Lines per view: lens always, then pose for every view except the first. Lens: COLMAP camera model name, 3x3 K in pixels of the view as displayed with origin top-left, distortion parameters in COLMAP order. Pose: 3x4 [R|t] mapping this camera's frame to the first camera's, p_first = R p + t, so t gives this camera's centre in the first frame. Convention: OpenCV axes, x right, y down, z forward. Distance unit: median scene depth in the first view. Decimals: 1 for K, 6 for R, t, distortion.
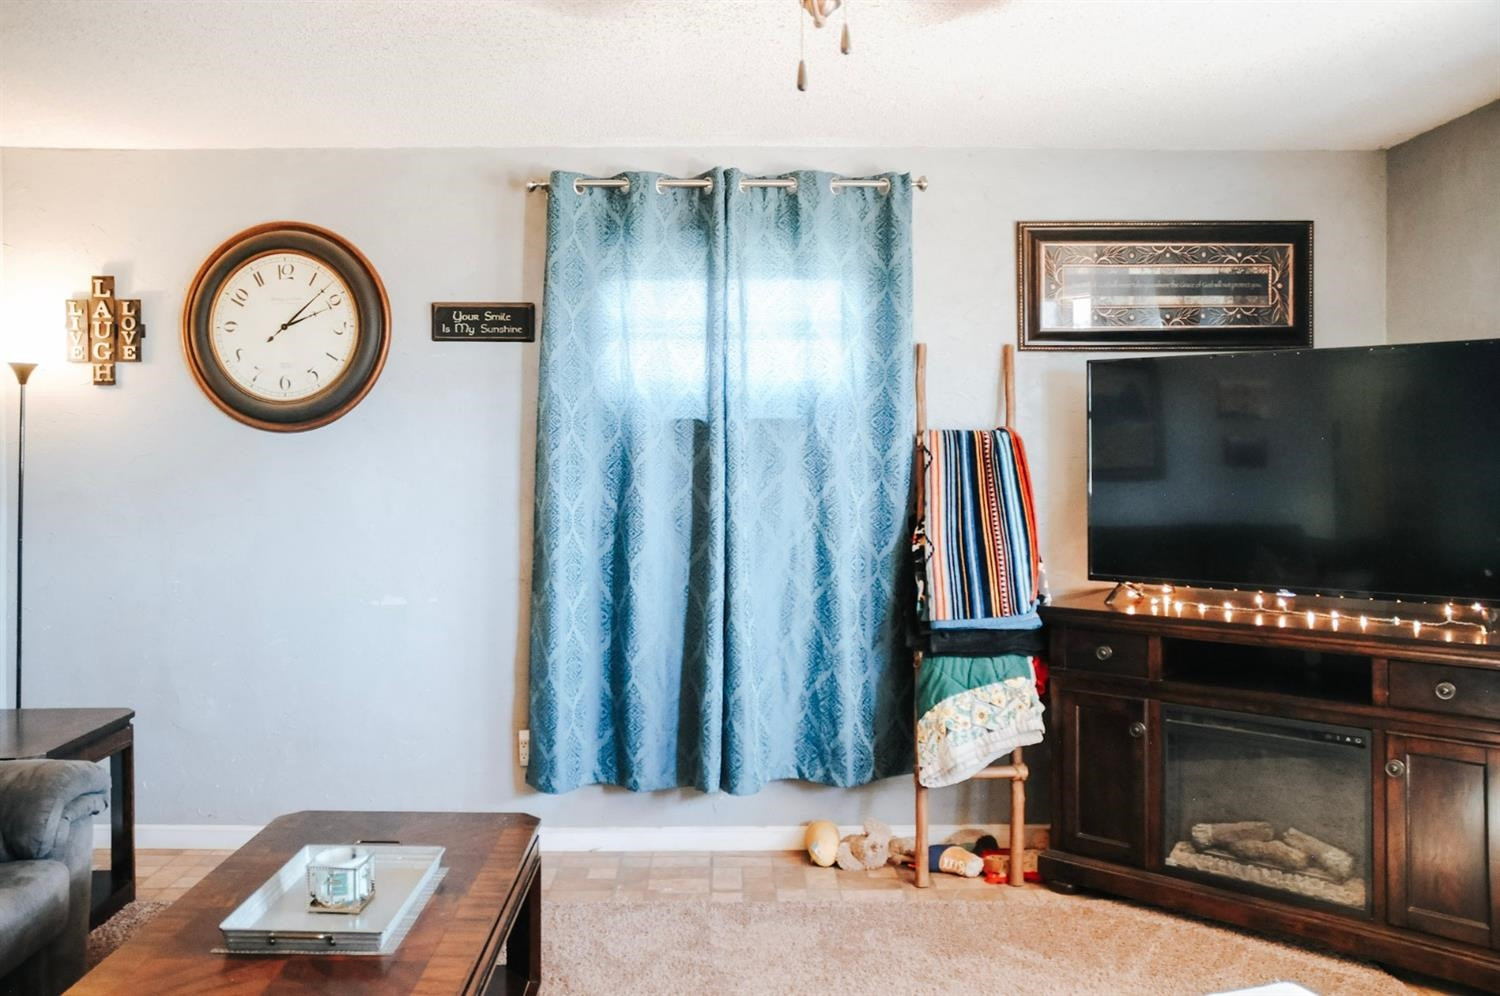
lens RADIAL K [[1190.3, 0, 754.4], [0, 1190.3, 472.1], [0, 0, 1]] dist [-0.147218, 0.133084]
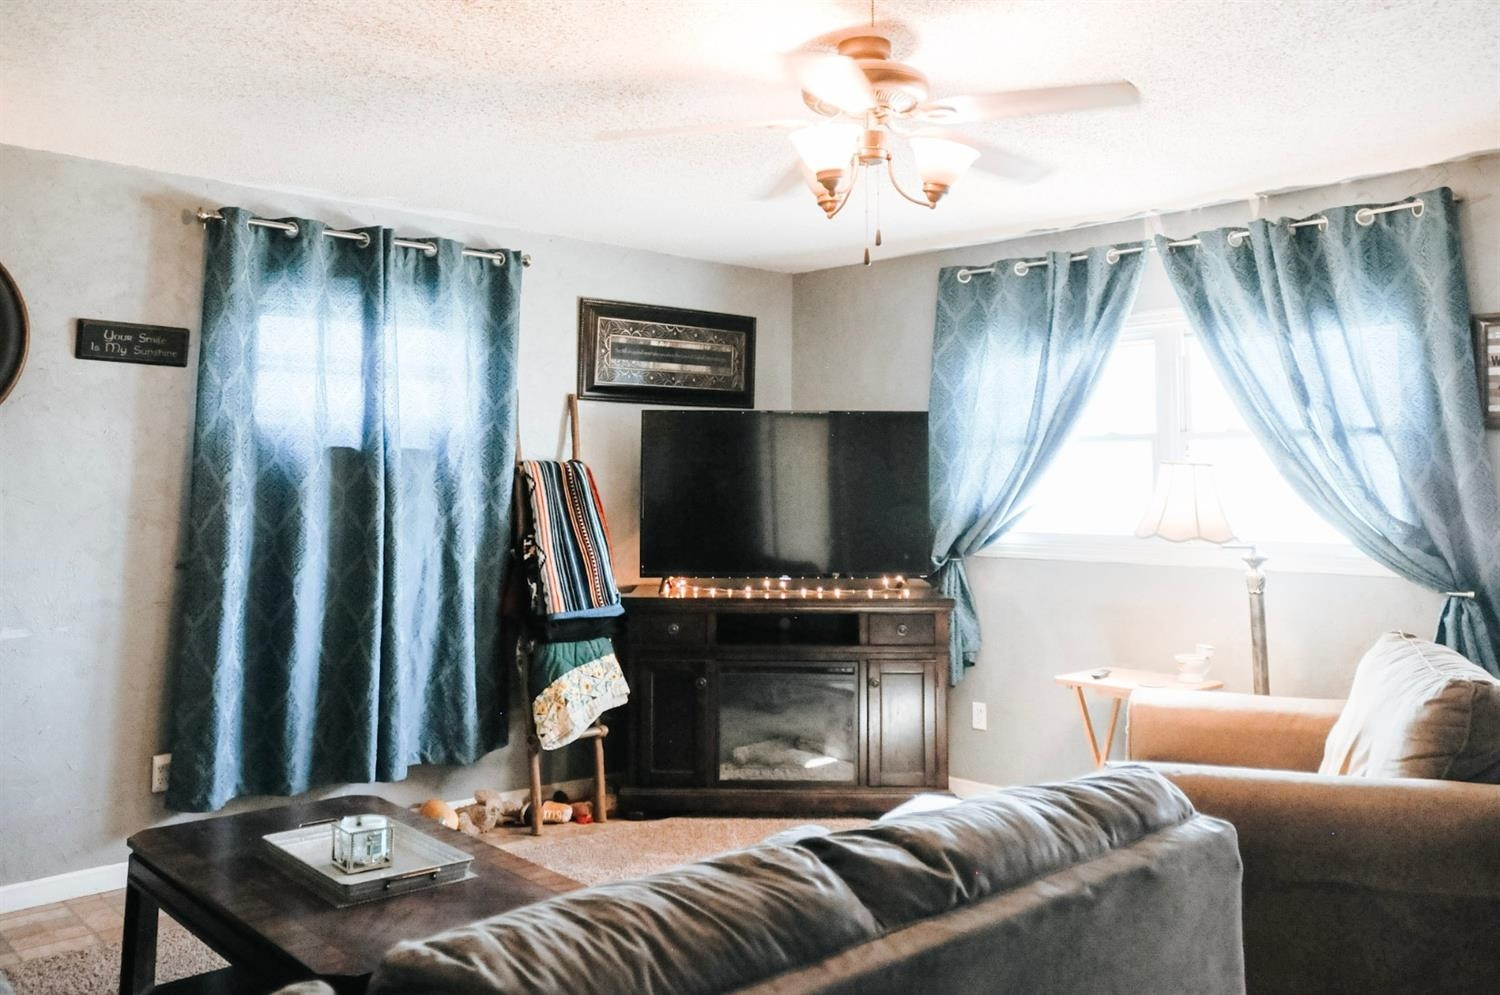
lens RADIAL K [[1190.3, 0, 754.4], [0, 1190.3, 471.6], [0, 0, 1]] dist [-0.147218, 0.133084]
pose [[0.743691, 0.014172, 0.668373, -0.503432], [0.011562, 0.999353, -0.034056, 0.020286], [-0.668423, 0.033055, 0.743046, -0.068578]]
